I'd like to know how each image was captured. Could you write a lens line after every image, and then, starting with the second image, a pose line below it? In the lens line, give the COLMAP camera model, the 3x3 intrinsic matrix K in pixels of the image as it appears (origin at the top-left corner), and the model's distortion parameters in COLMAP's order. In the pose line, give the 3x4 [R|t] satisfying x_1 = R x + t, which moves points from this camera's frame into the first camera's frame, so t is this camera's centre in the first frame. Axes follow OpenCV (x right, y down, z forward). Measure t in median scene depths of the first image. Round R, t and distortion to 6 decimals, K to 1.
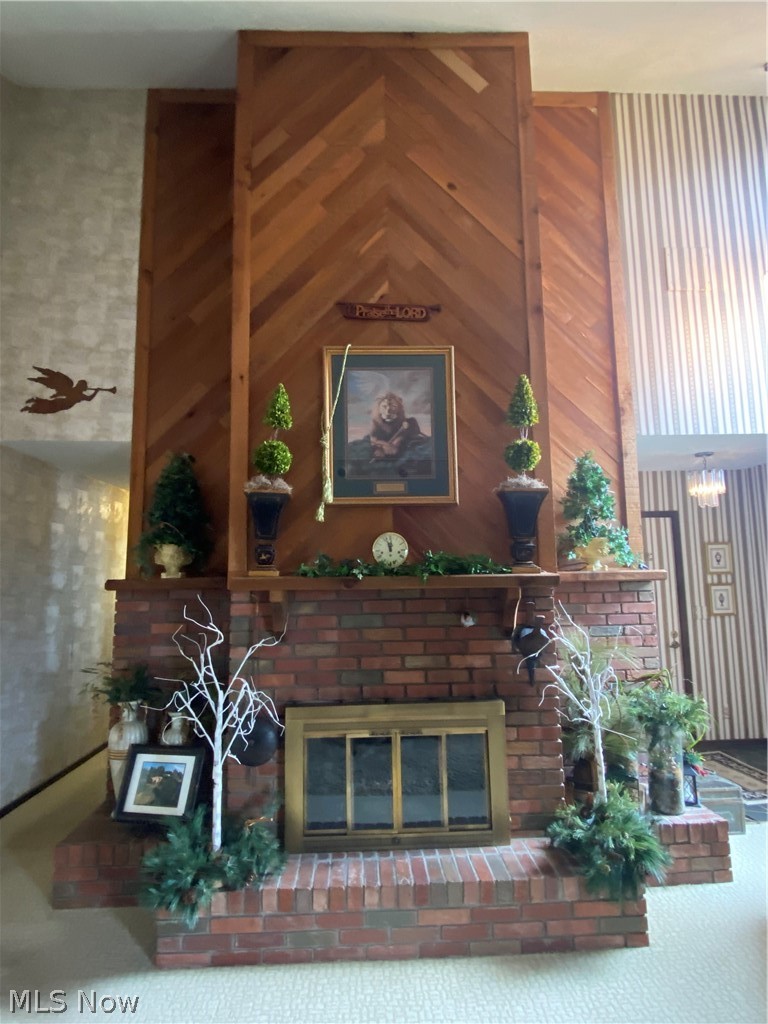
lens RADIAL K [[542.5, 0, 384.0], [0, 542.5, 512.0], [0, 0, 1]] dist [0.033655, -0.040300]
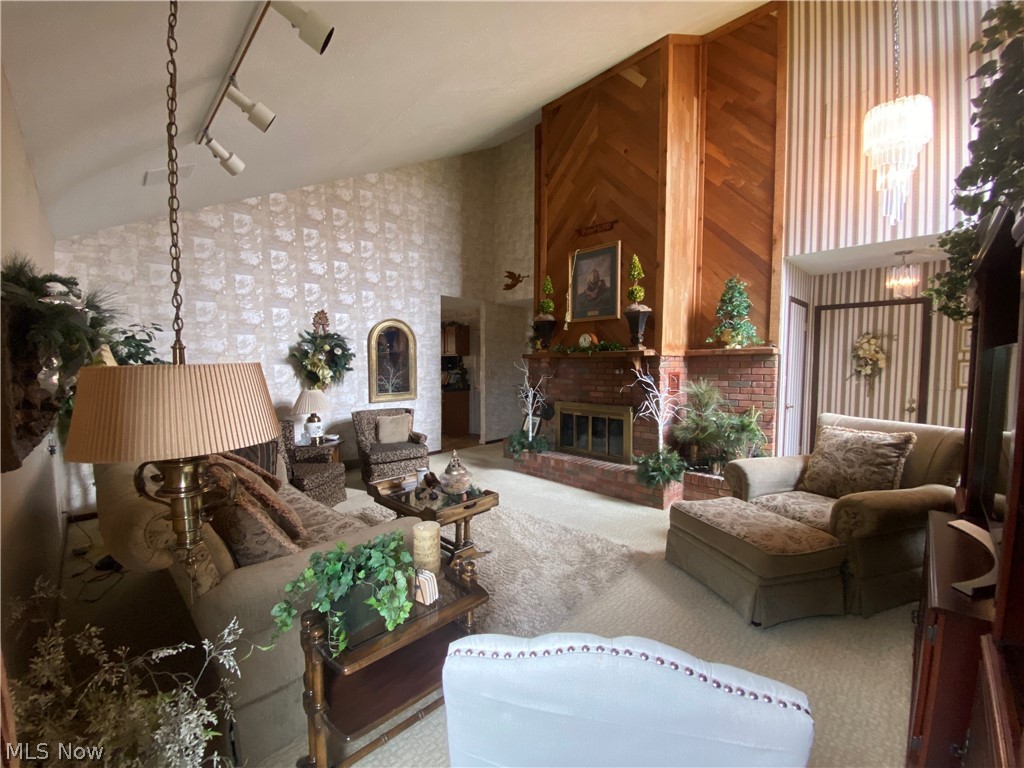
lens RADIAL K [[421.6, 0, 513.1], [0, 421.6, 404.6], [0, 0, 1]] dist [-0.044299, -0.000047]
pose [[0.674780, 0.080222, -0.733646, 1.049173], [0.086251, 0.978691, 0.186347, -0.024886], [0.732962, -0.189020, 0.653482, -0.441338]]
